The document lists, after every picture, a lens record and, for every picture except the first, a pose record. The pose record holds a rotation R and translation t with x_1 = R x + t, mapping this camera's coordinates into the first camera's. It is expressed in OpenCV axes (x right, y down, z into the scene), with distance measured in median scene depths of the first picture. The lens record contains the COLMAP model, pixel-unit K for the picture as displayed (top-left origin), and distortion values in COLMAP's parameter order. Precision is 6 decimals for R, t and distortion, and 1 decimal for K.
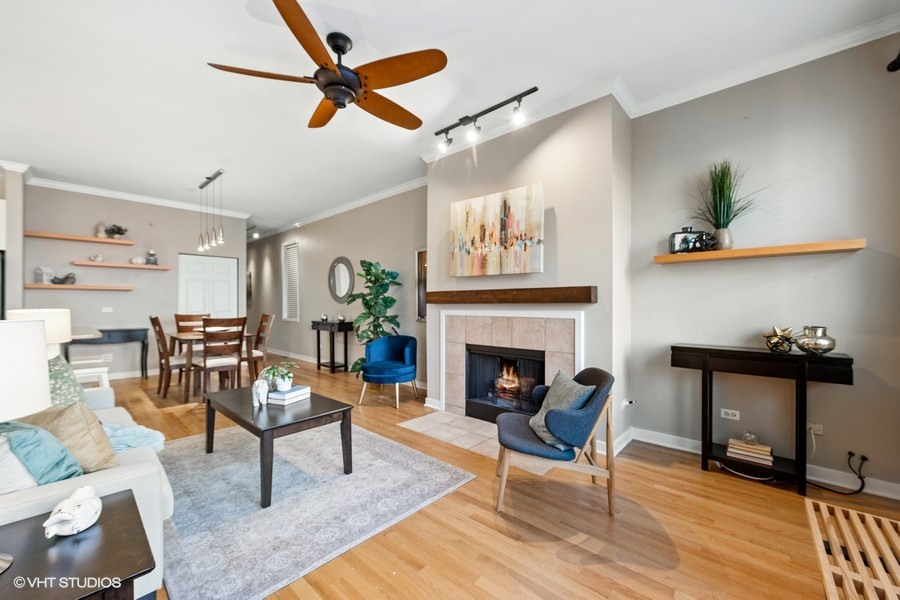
lens RADIAL K [[355.3, 0, 450.2], [0, 355.3, 304.6], [0, 0, 1]] dist [0.002571, -0.000497]
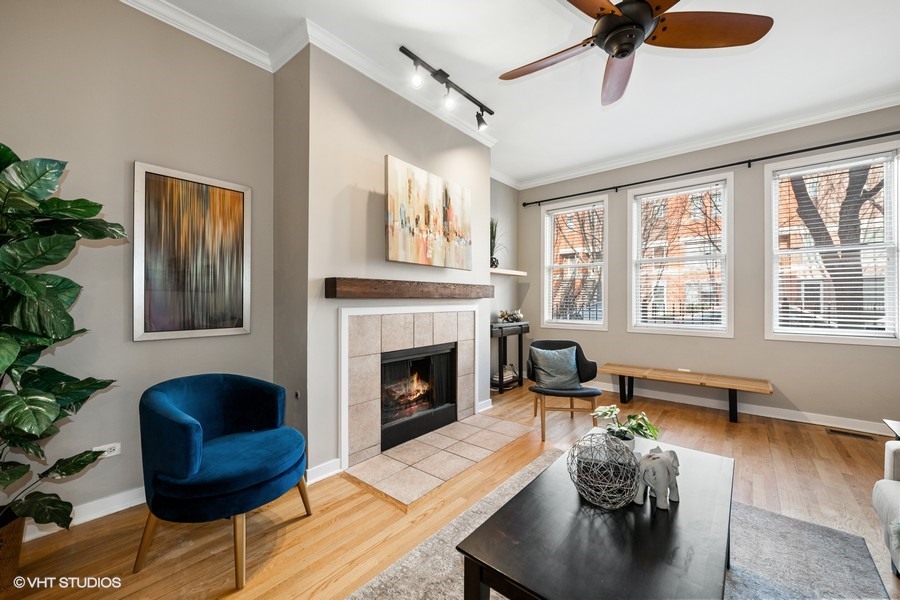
lens RADIAL K [[355.3, 0, 451.8], [0, 355.3, 298.4], [0, 0, 1]] dist [0.002571, -0.000497]
pose [[-0.039670, 0.000043, 0.999213, -0.758859], [-0.002922, 0.999996, -0.000159, -0.001998], [-0.999209, -0.002926, -0.039670, 0.974557]]
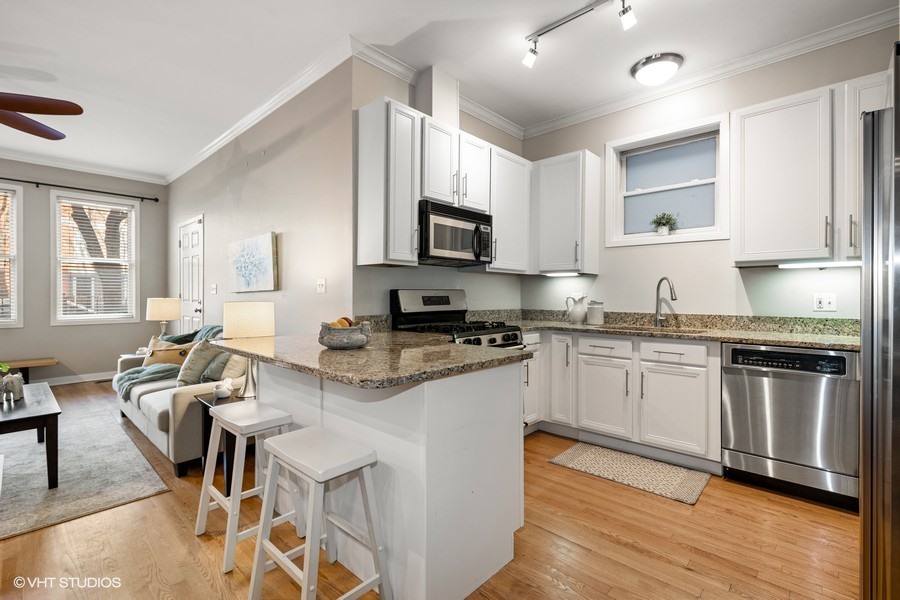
lens RADIAL K [[407.2, 0, 449.6], [0, 407.2, 295.4], [0, 0, 1]] dist [0.009040, -0.001795]
pose [[-0.999937, -0.002053, 0.011024, -1.388121], [-0.002040, 0.999997, 0.001245, -0.004499], [-0.011027, 0.001222, -0.999938, 1.675906]]
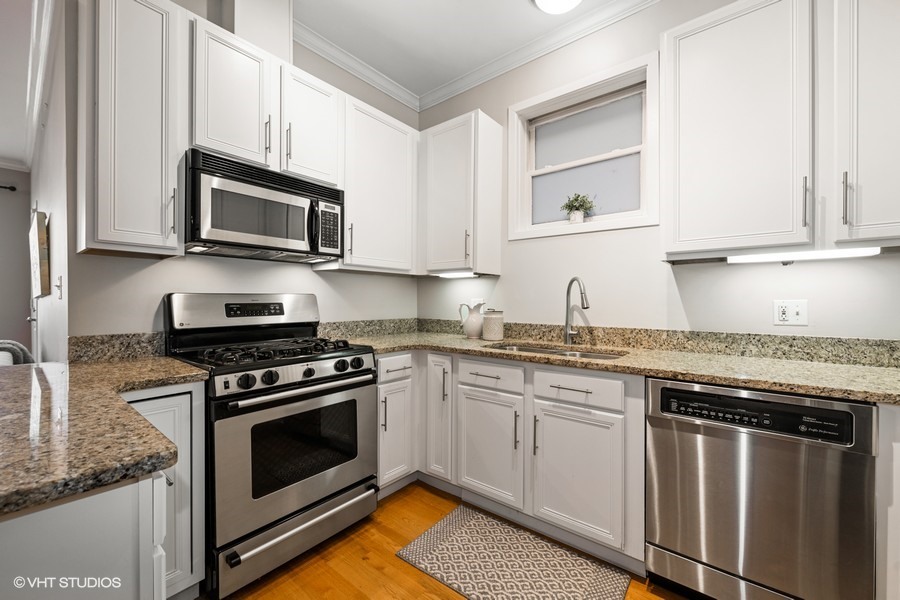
lens RADIAL K [[355.3, 0, 451.0], [0, 355.3, 301.6], [0, 0, 1]] dist [0.002571, -0.000497]
pose [[-0.998517, -0.001971, -0.054399, -1.686419], [-0.002220, 0.999987, 0.004524, -0.008224], [0.054389, 0.004638, -0.998509, 1.238276]]
